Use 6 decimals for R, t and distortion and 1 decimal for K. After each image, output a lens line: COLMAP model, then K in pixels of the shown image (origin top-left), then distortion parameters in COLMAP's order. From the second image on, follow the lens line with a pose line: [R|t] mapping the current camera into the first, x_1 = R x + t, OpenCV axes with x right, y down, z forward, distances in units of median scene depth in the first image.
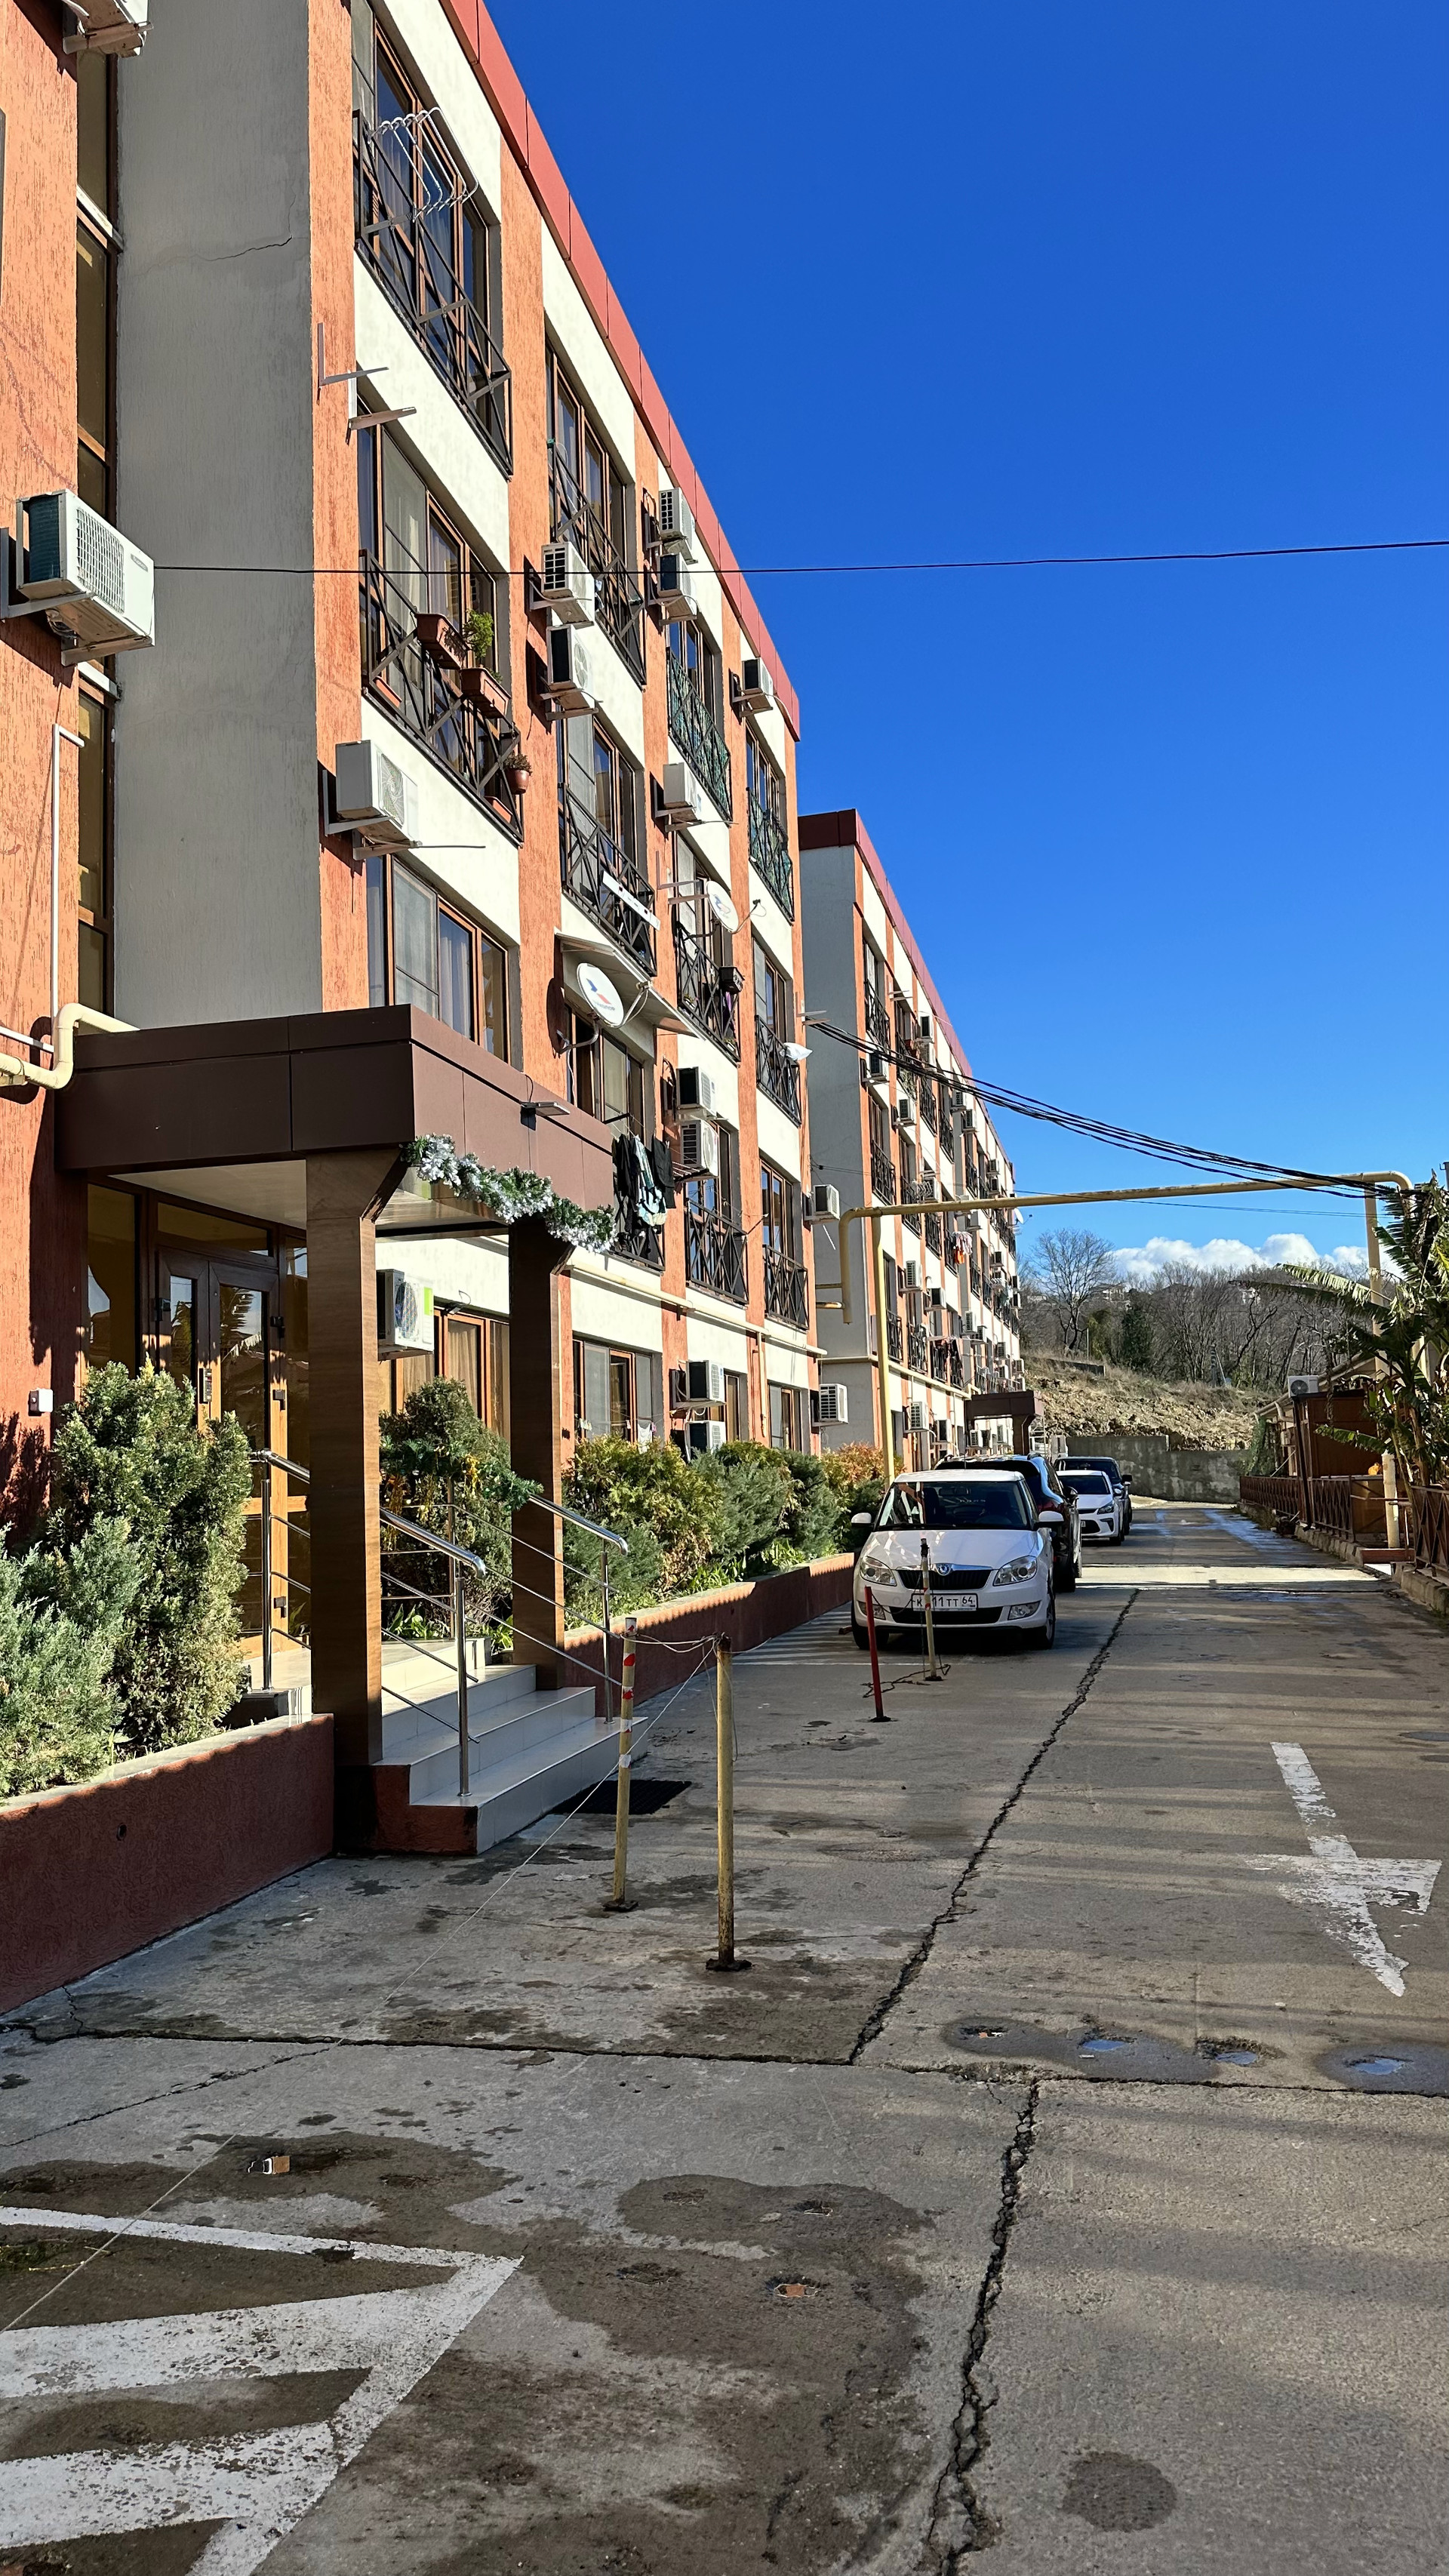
lens RADIAL K [[1818.2, 0, 719.2], [0, 1818.2, 1289.9], [0, 0, 1]] dist [0.072692, -0.090122]
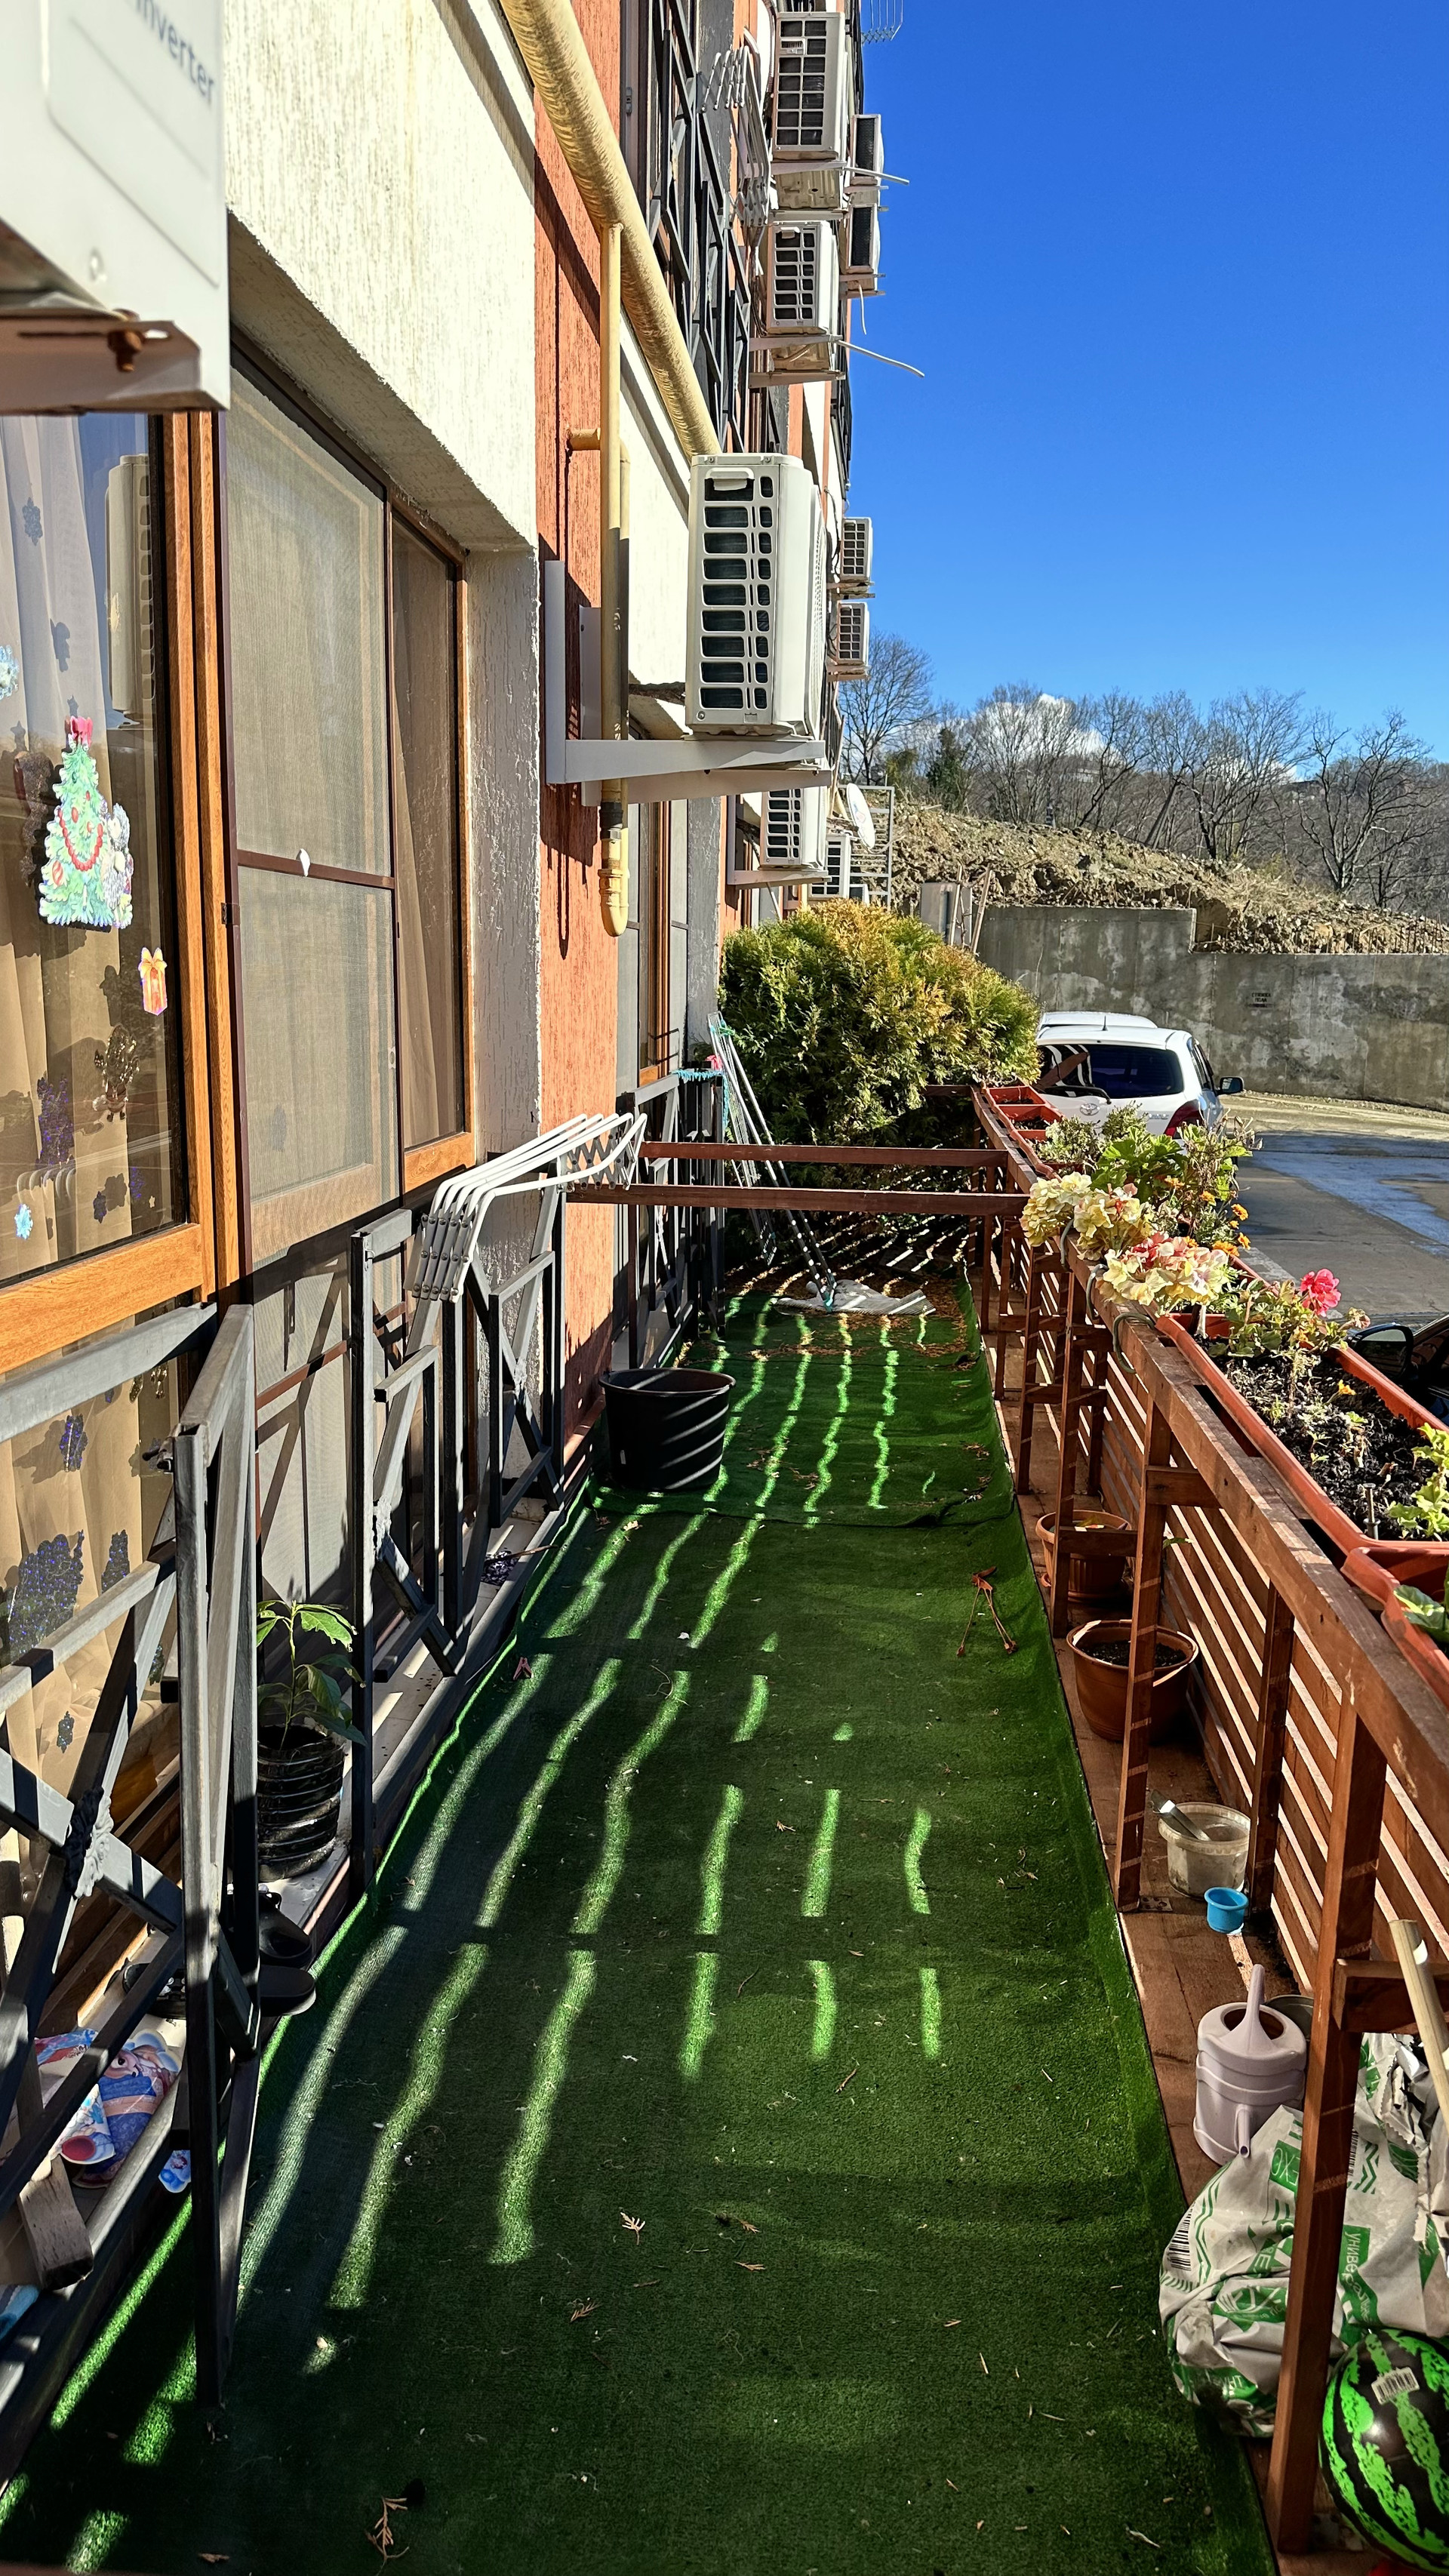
lens RADIAL K [[1818.2, 0, 724.6], [0, 1818.2, 1289.9], [0, 0, 1]] dist [0.072692, -0.090122]
pose [[0.989677, 0.017627, 0.142225, 0.100578], [-0.055054, 0.963022, 0.263738, 0.061743], [-0.132317, -0.268846, 0.954051, 0.640912]]
